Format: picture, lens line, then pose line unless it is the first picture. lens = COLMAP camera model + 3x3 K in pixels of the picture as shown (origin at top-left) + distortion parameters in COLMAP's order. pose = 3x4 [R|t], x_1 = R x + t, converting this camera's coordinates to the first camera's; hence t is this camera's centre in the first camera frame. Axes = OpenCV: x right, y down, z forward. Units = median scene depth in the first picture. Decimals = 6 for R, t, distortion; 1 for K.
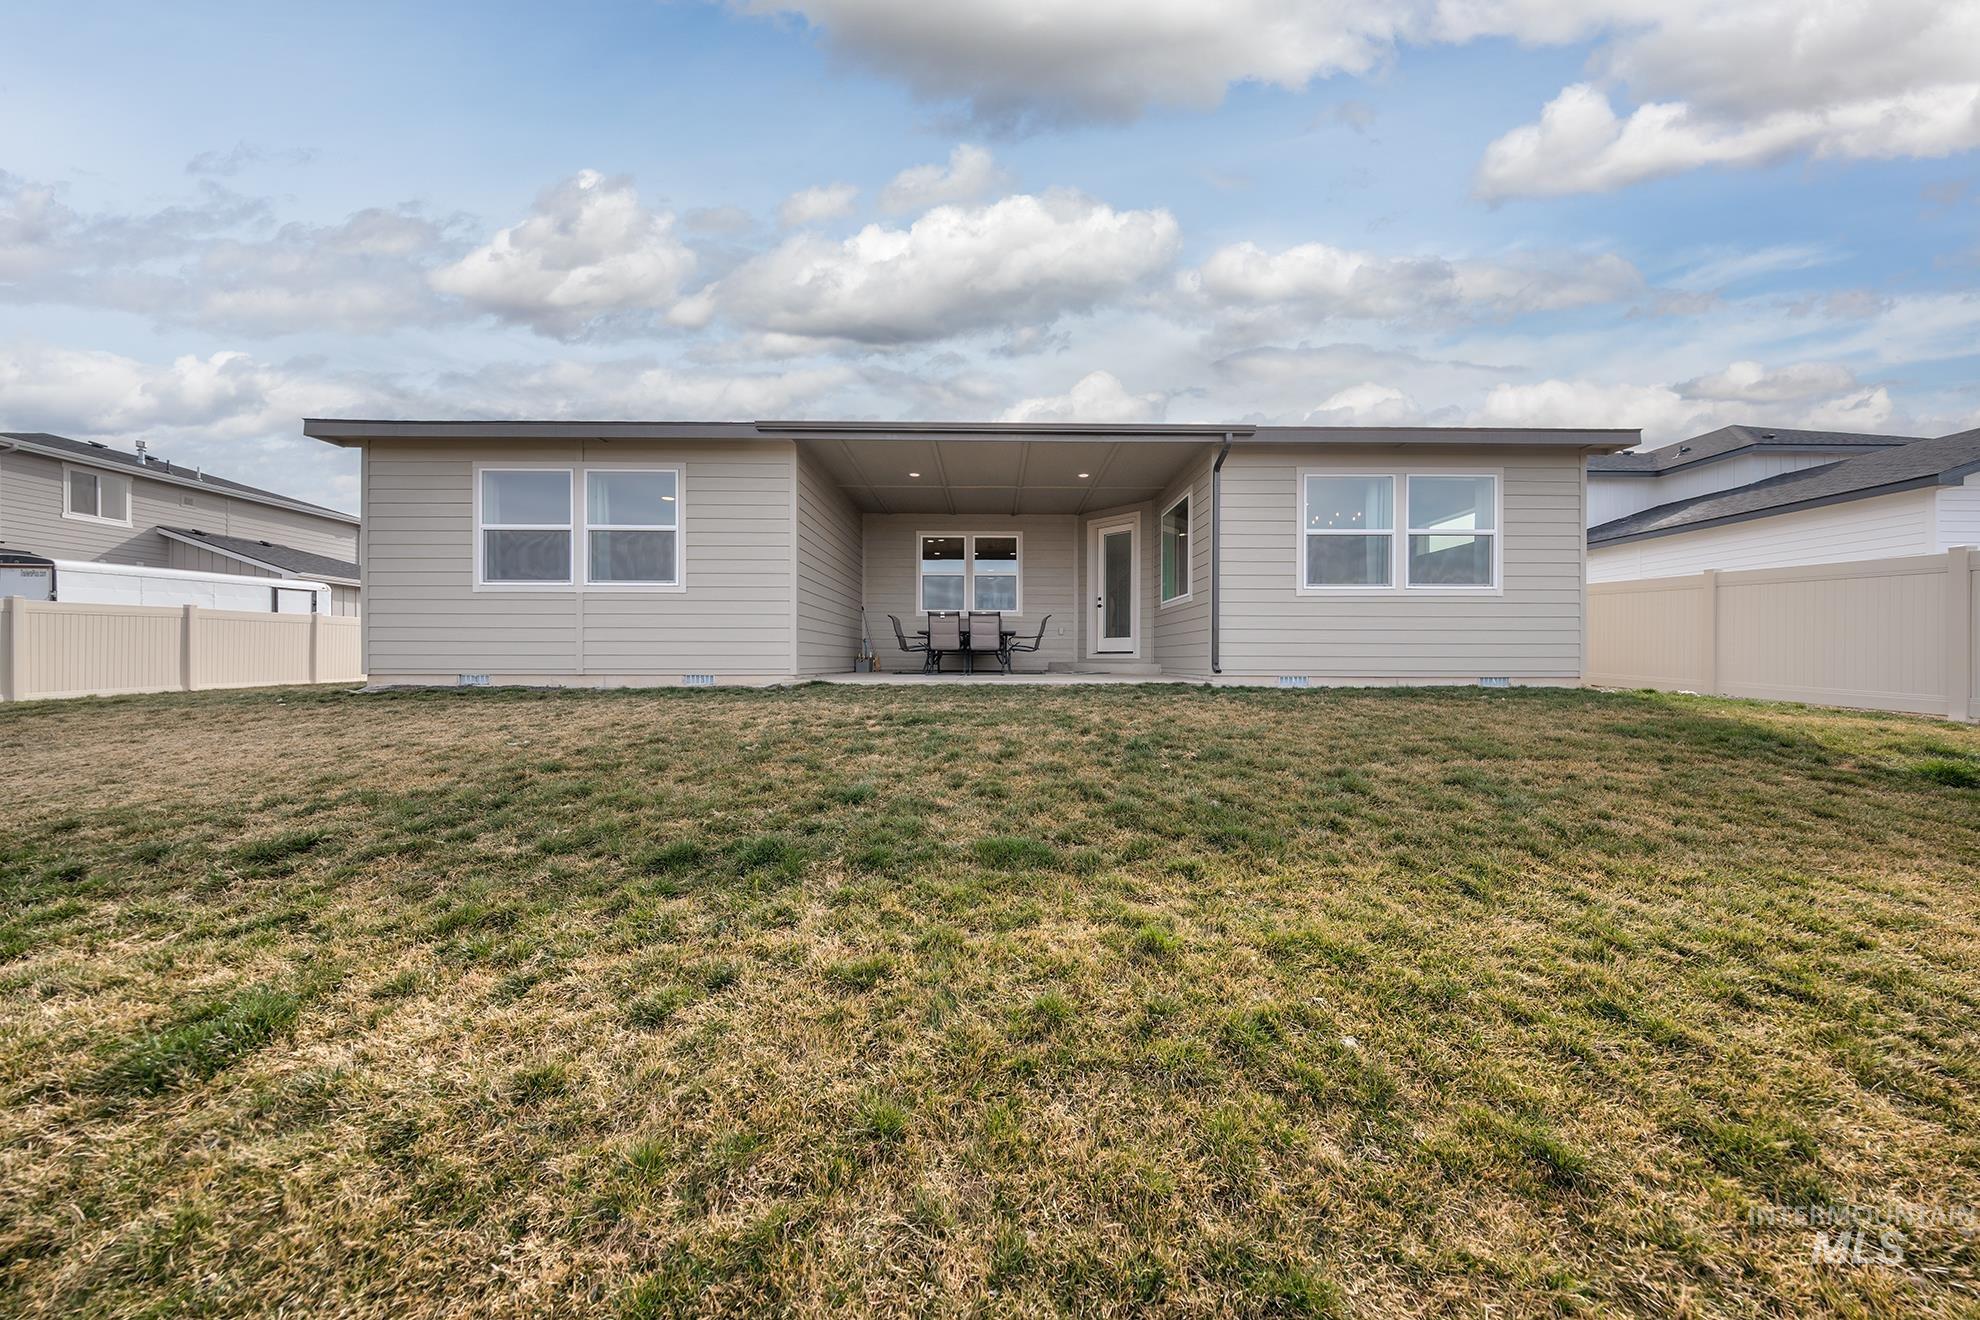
lens RADIAL K [[655.4, 0, 990.0], [0, 655.4, 660.0], [0, 0, 1]] dist [-0.000231, -0.000010]
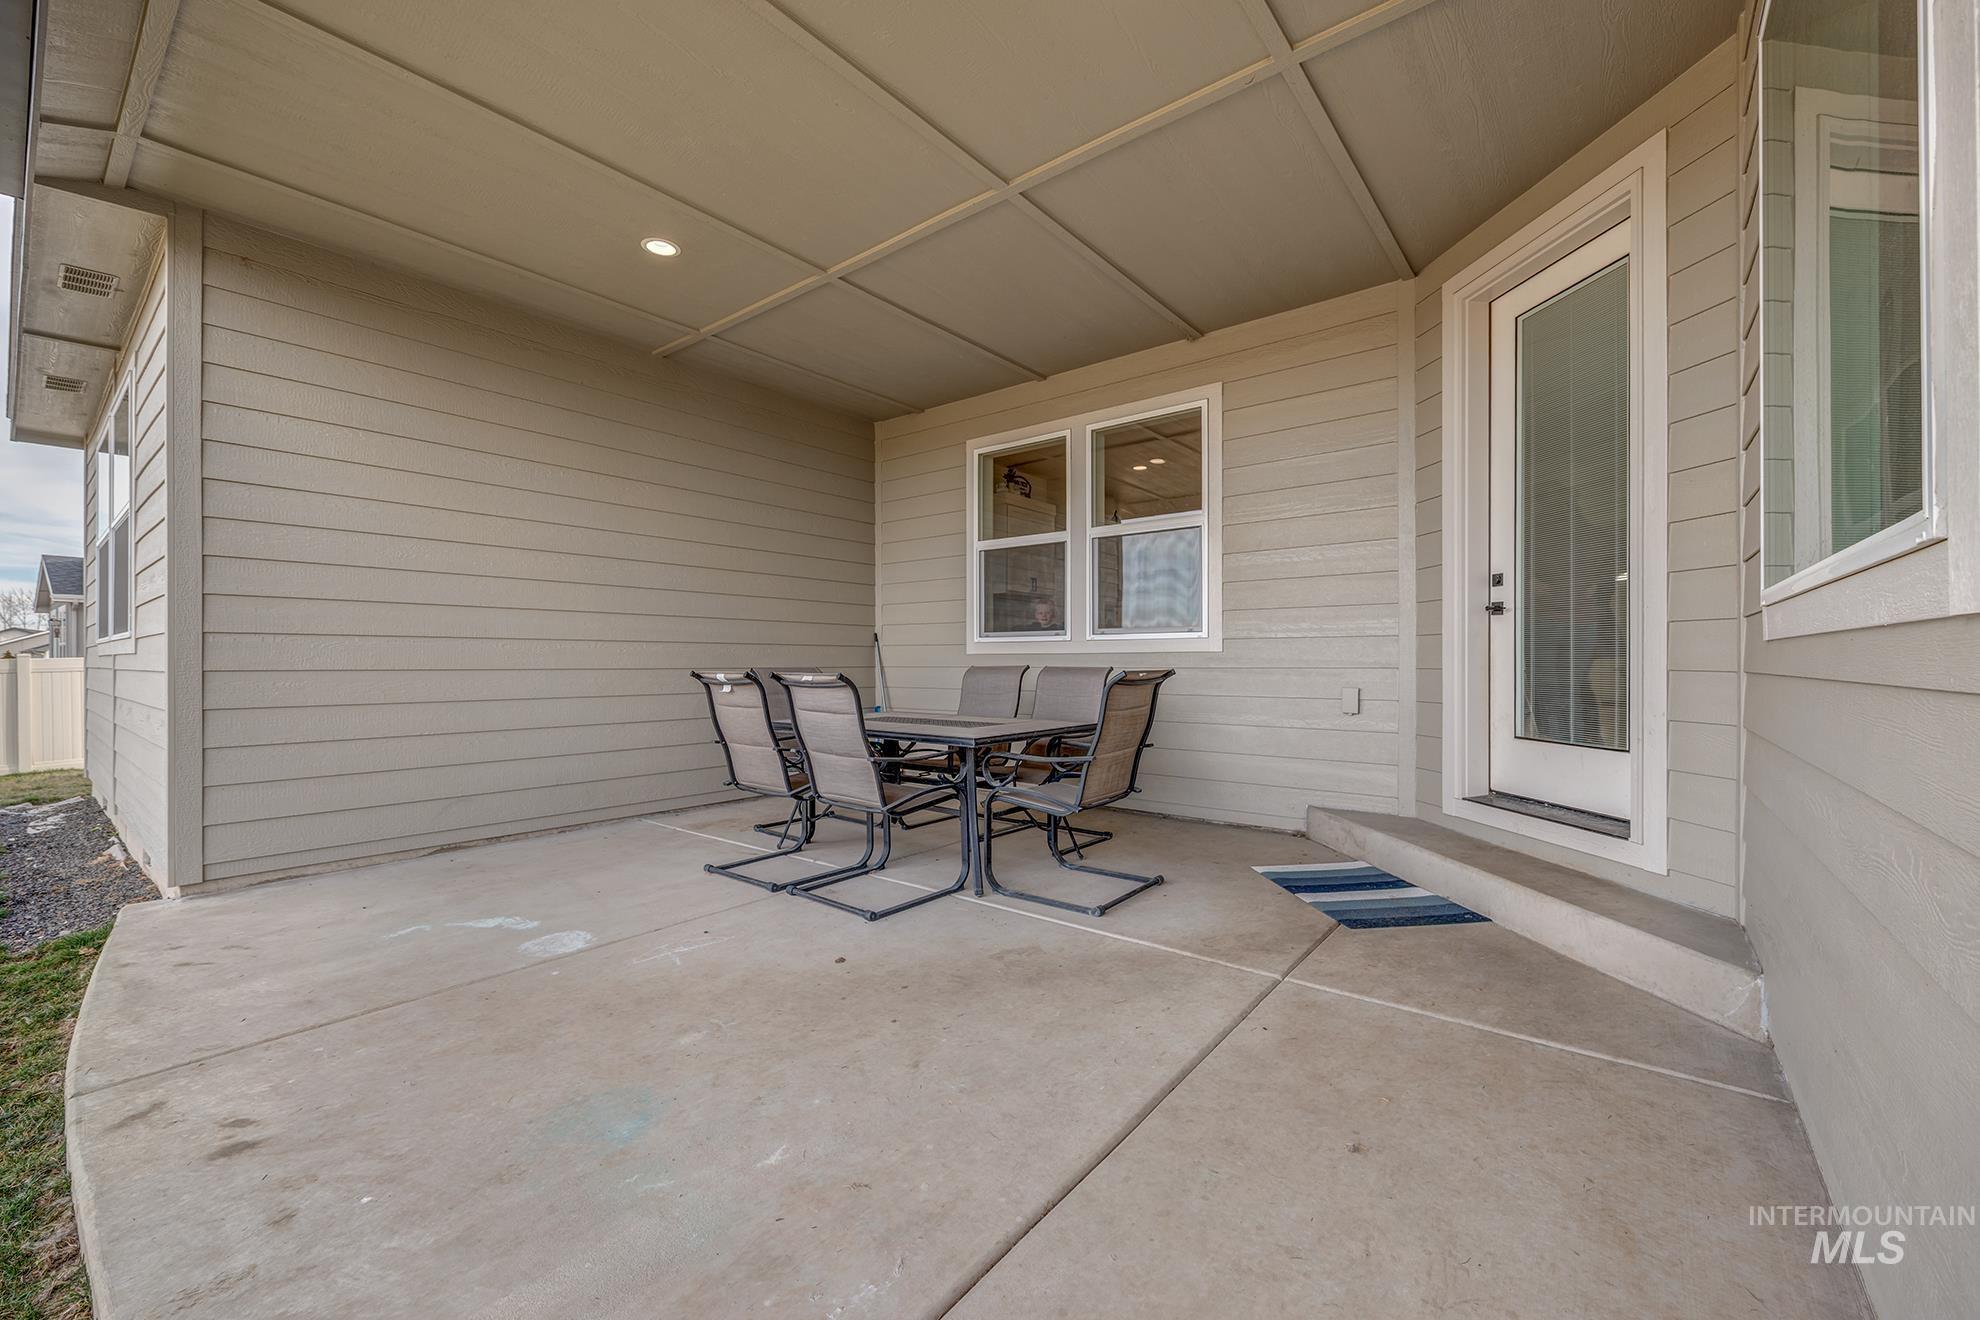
lens RADIAL K [[789.6, 0, 990.0], [0, 789.6, 660.0], [0, 0, 1]] dist [0.000306, 0.000034]
pose [[0.763912, -0.001017, -0.645320, 0.305033], [-0.002913, 0.999983, -0.005024, -0.086365], [0.645314, 0.005718, 0.763896, 0.928255]]
